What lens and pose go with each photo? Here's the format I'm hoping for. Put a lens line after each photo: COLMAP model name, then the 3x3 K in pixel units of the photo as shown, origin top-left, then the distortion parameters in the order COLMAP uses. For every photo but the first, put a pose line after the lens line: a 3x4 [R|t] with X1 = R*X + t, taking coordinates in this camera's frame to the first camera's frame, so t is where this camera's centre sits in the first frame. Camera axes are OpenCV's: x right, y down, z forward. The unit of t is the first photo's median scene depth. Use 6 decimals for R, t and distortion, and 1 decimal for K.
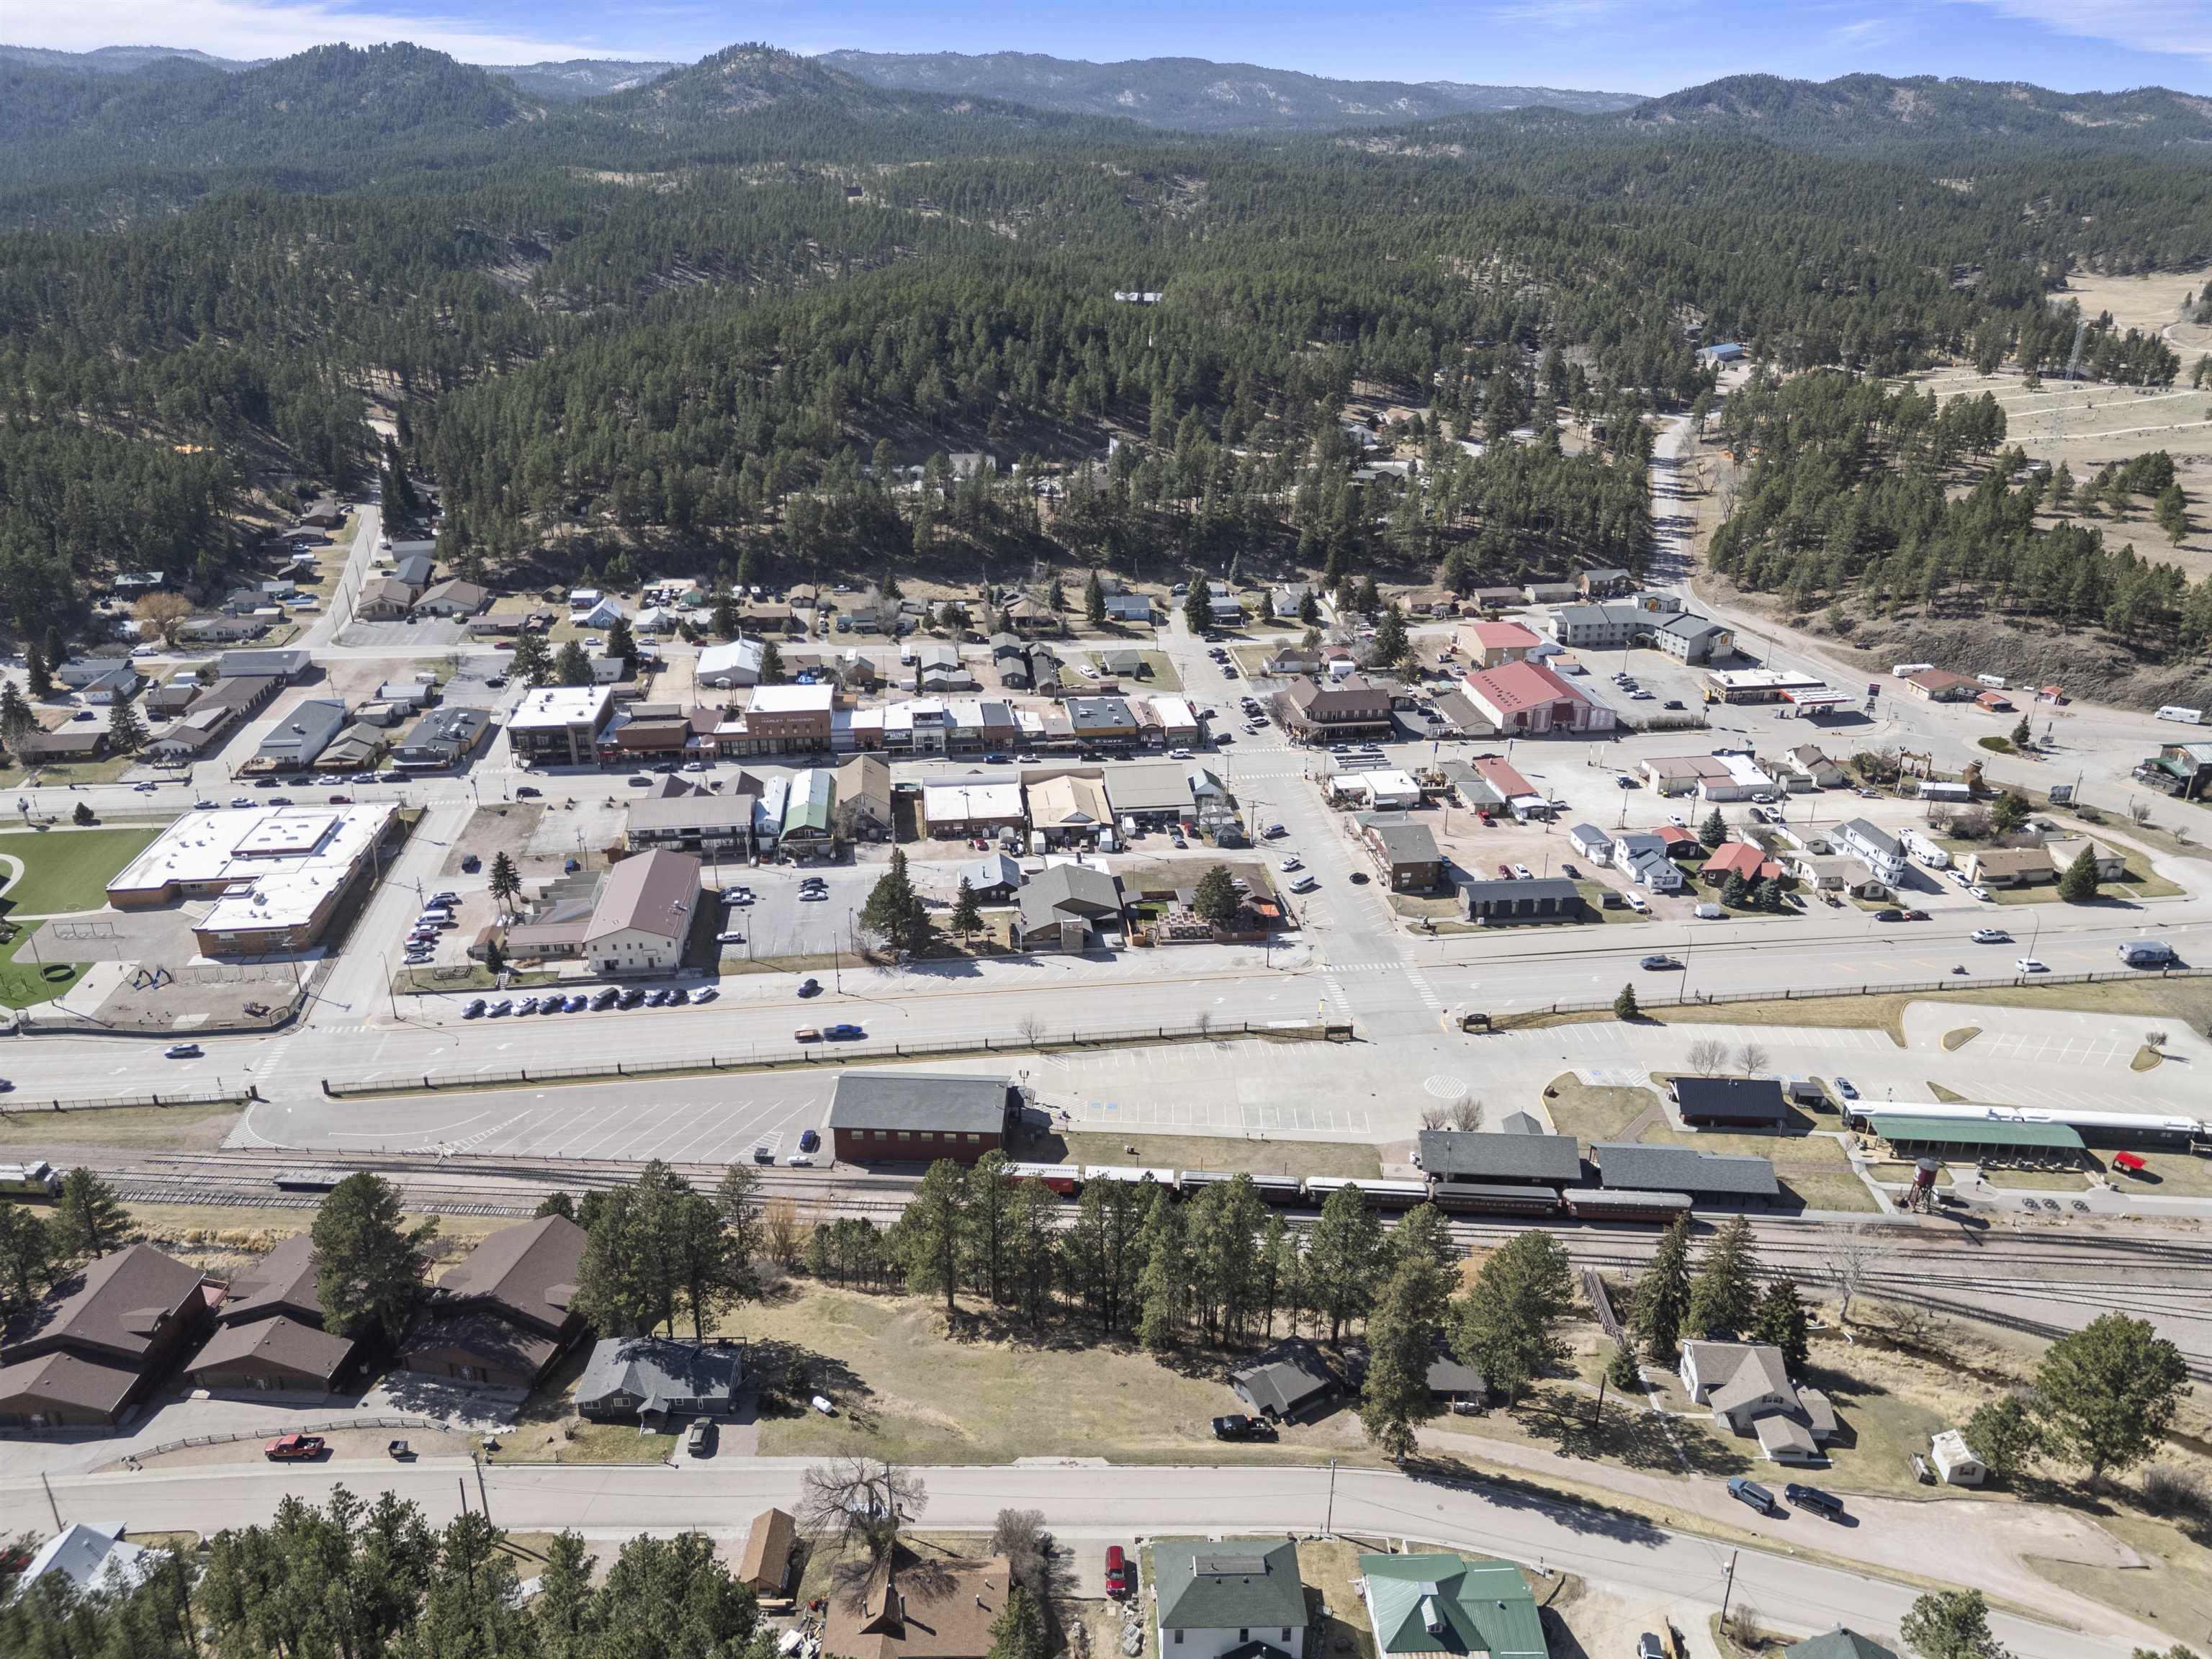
lens RADIAL K [[1539.8, 0, 1100.0], [0, 1539.8, 833.7], [0, 0, 1]] dist [0.094170, -0.100862]
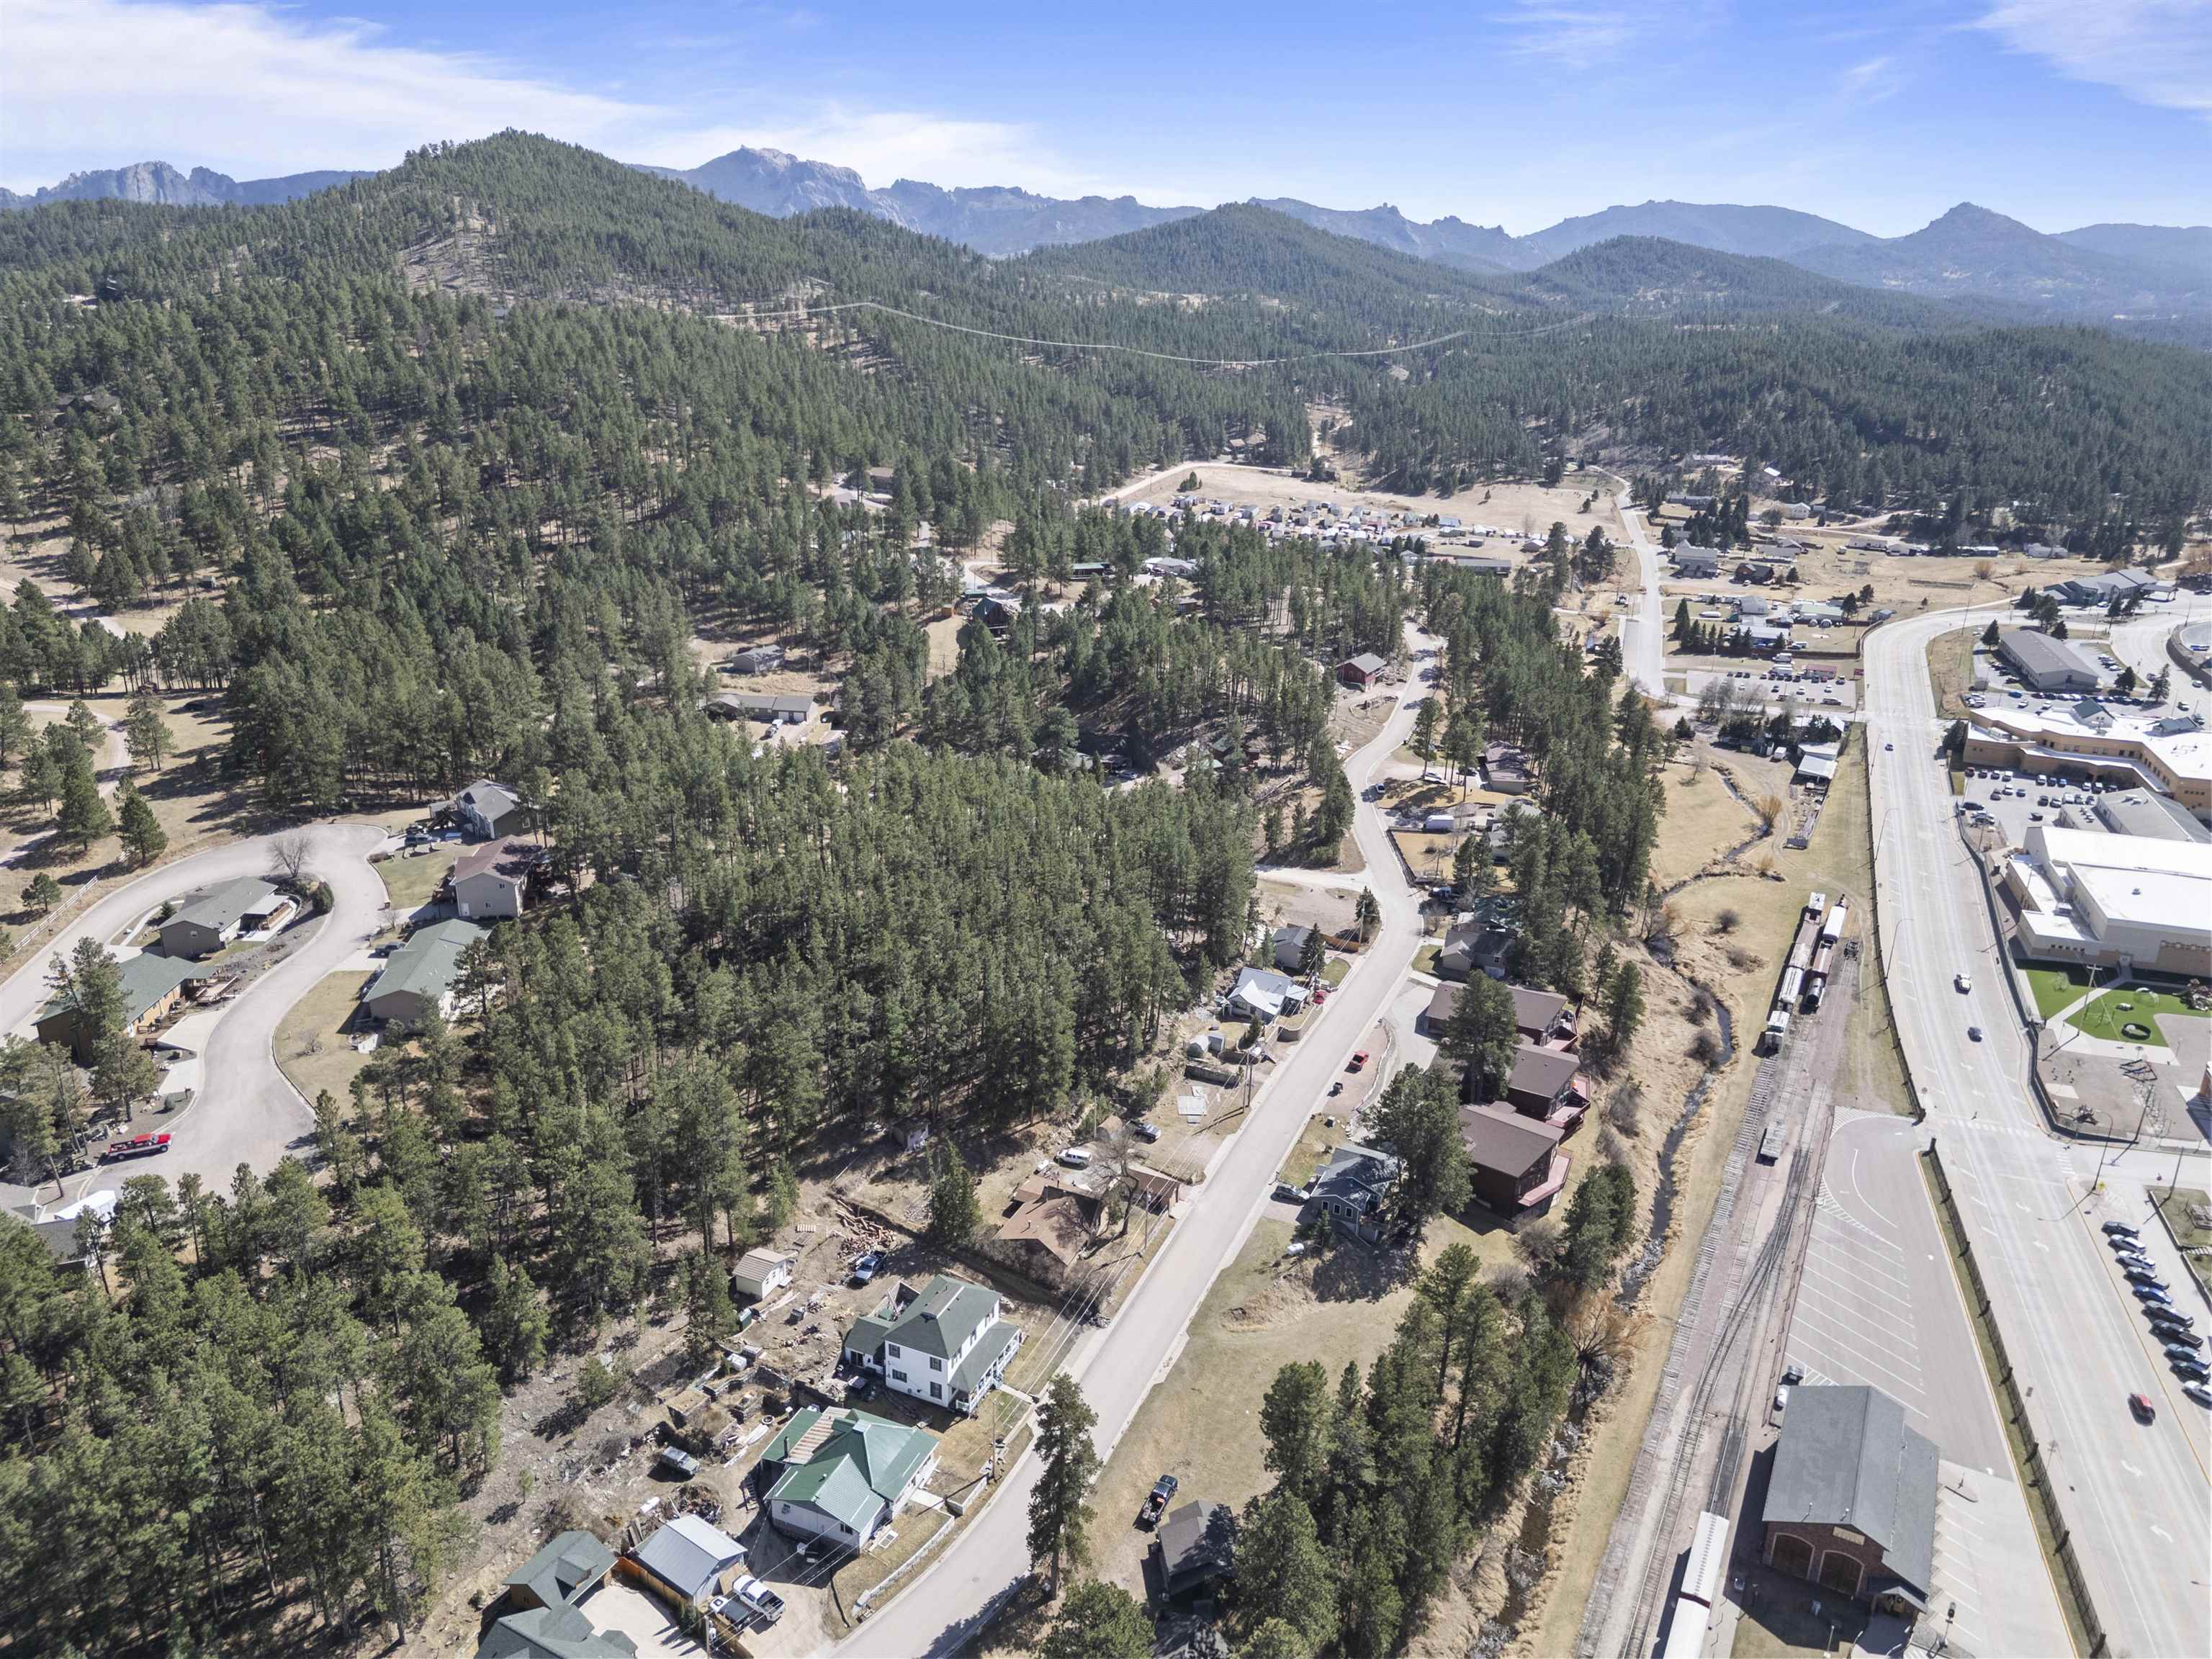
lens RADIAL K [[1547.5, 0, 1097.5], [0, 1547.5, 820.1], [0, 0, 1]] dist [0.085675, -0.097015]
pose [[-0.427718, 0.286977, -0.857148, 0.431757], [-0.382825, 0.801509, 0.459379, -0.208682], [0.818842, 0.524622, -0.232958, 0.506245]]
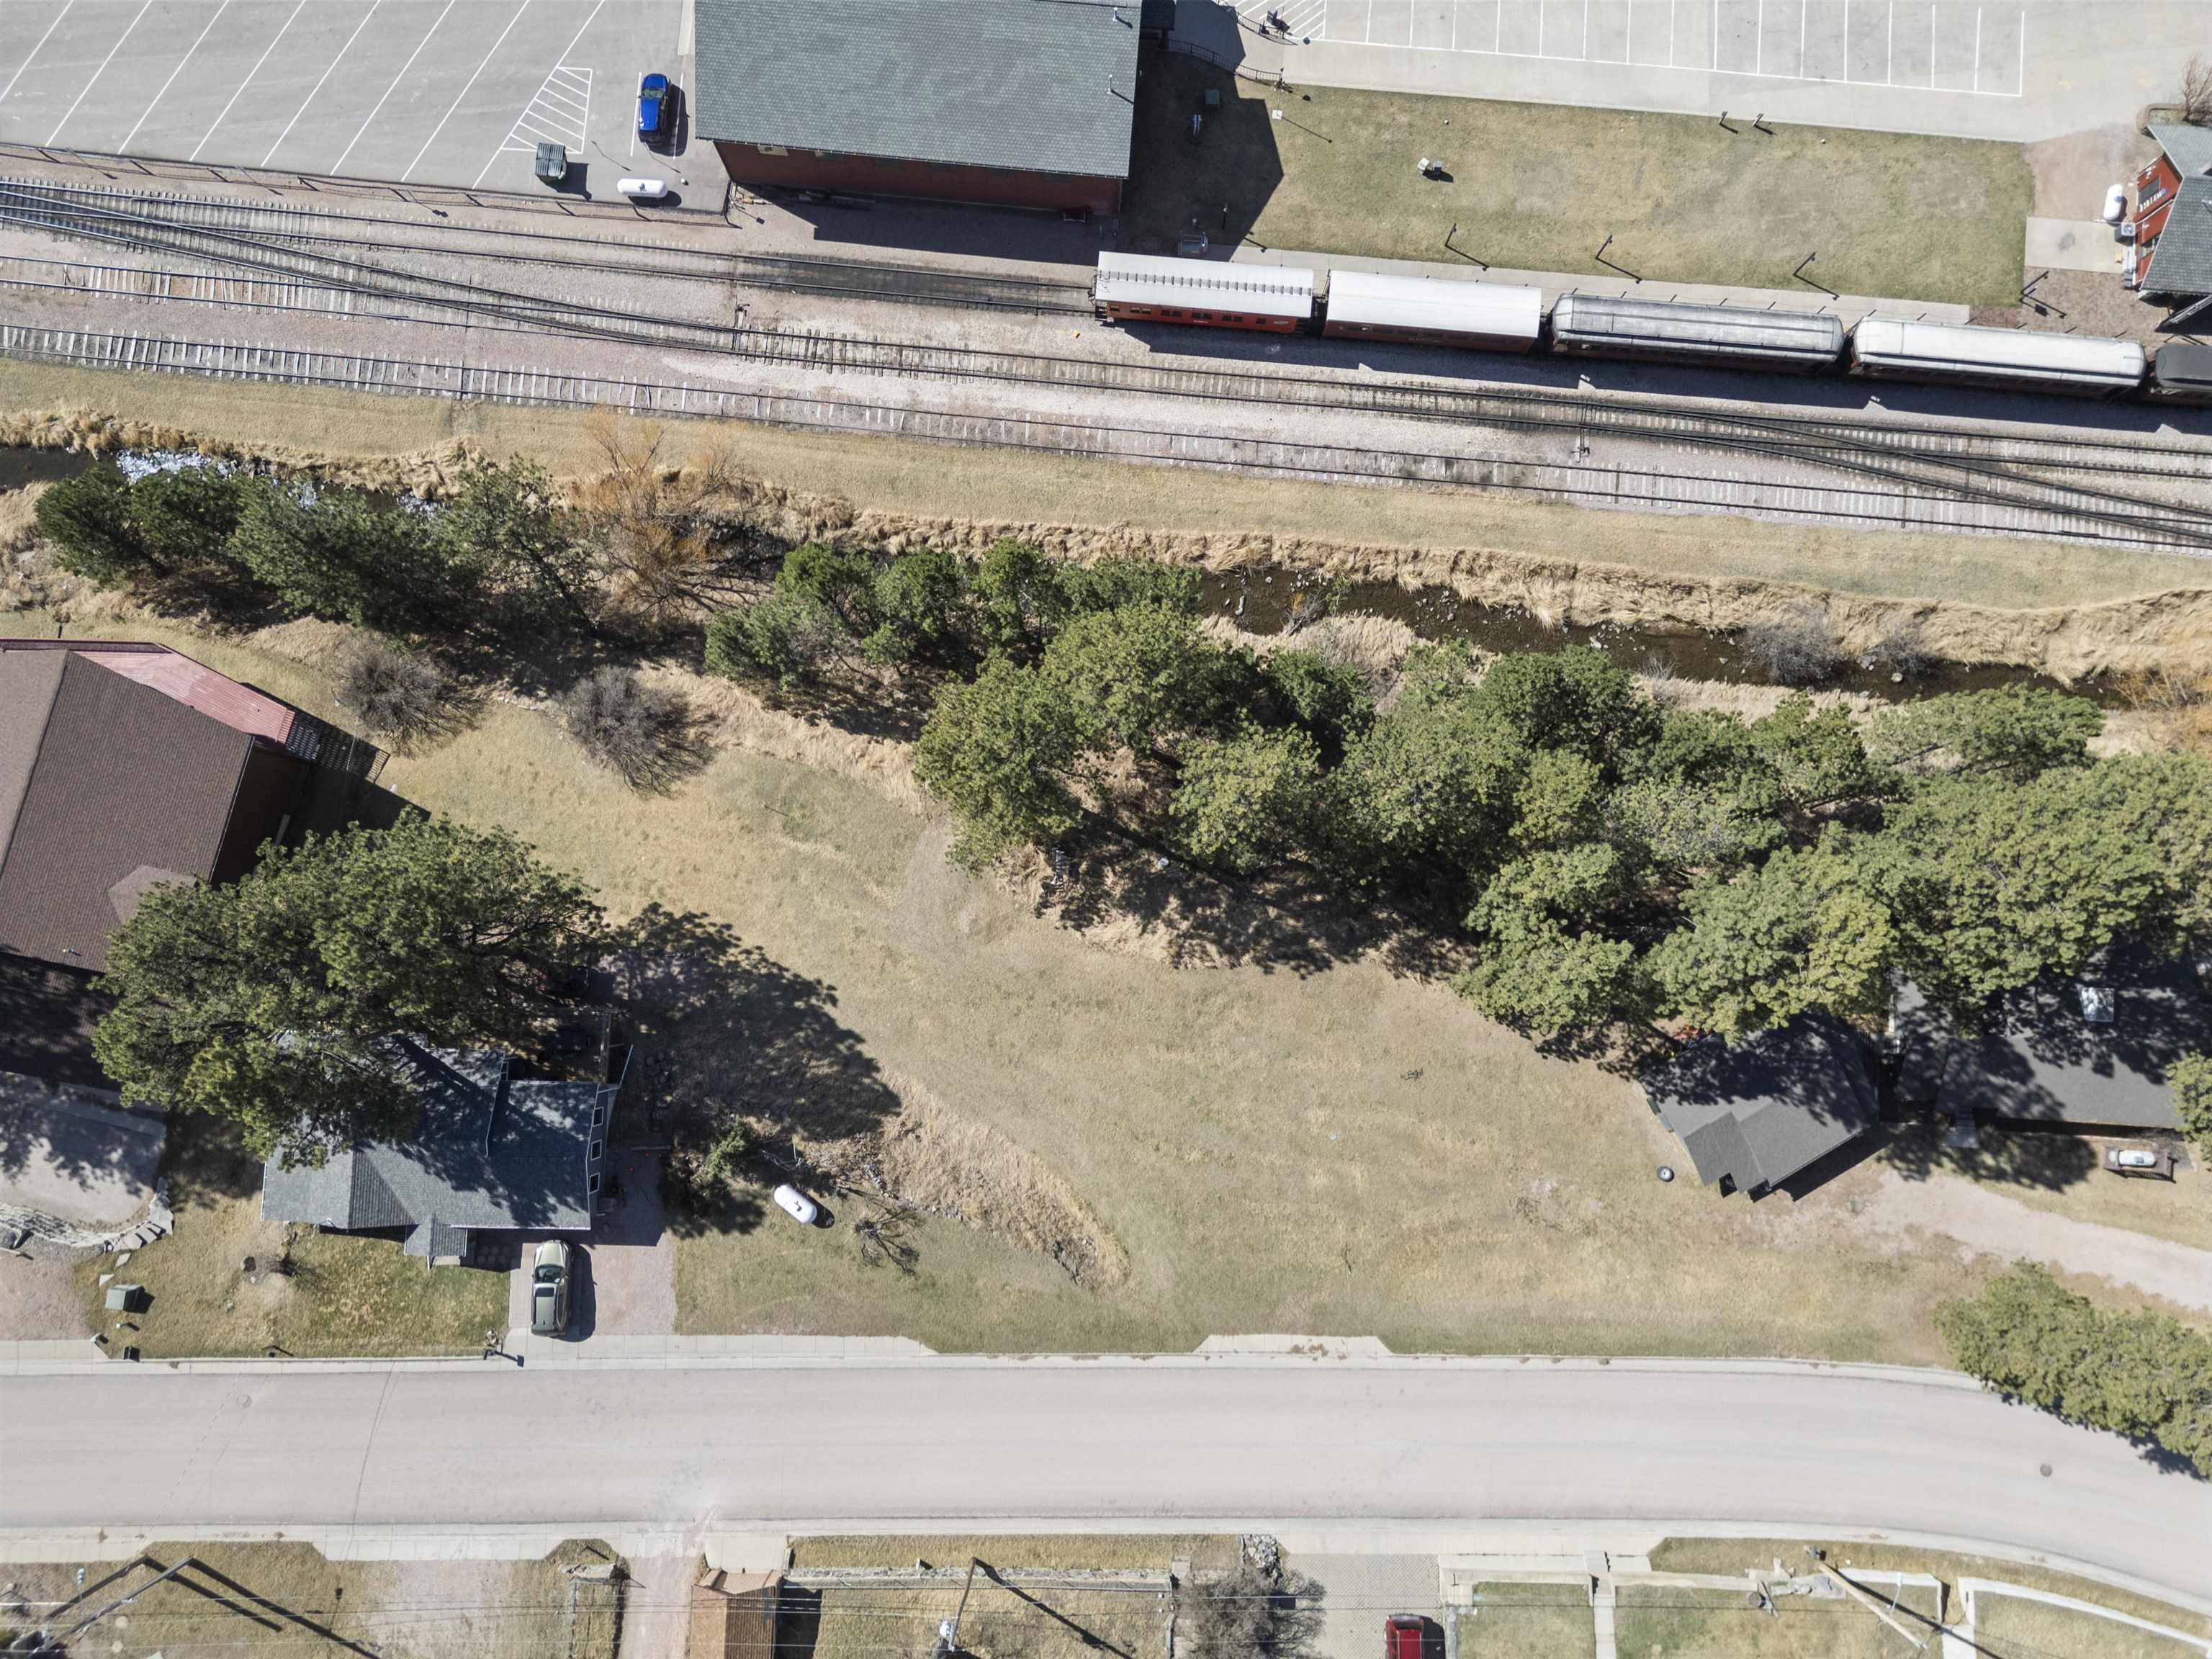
lens RADIAL K [[1547.5, 0, 1097.5], [0, 1547.5, 820.1], [0, 0, 1]] dist [0.085675, -0.097015]
pose [[0.999558, 0.026644, -0.013217, -0.042457], [-0.001384, 0.485584, 0.874189, -0.056015], [0.029709, -0.873784, 0.485406, 0.450858]]
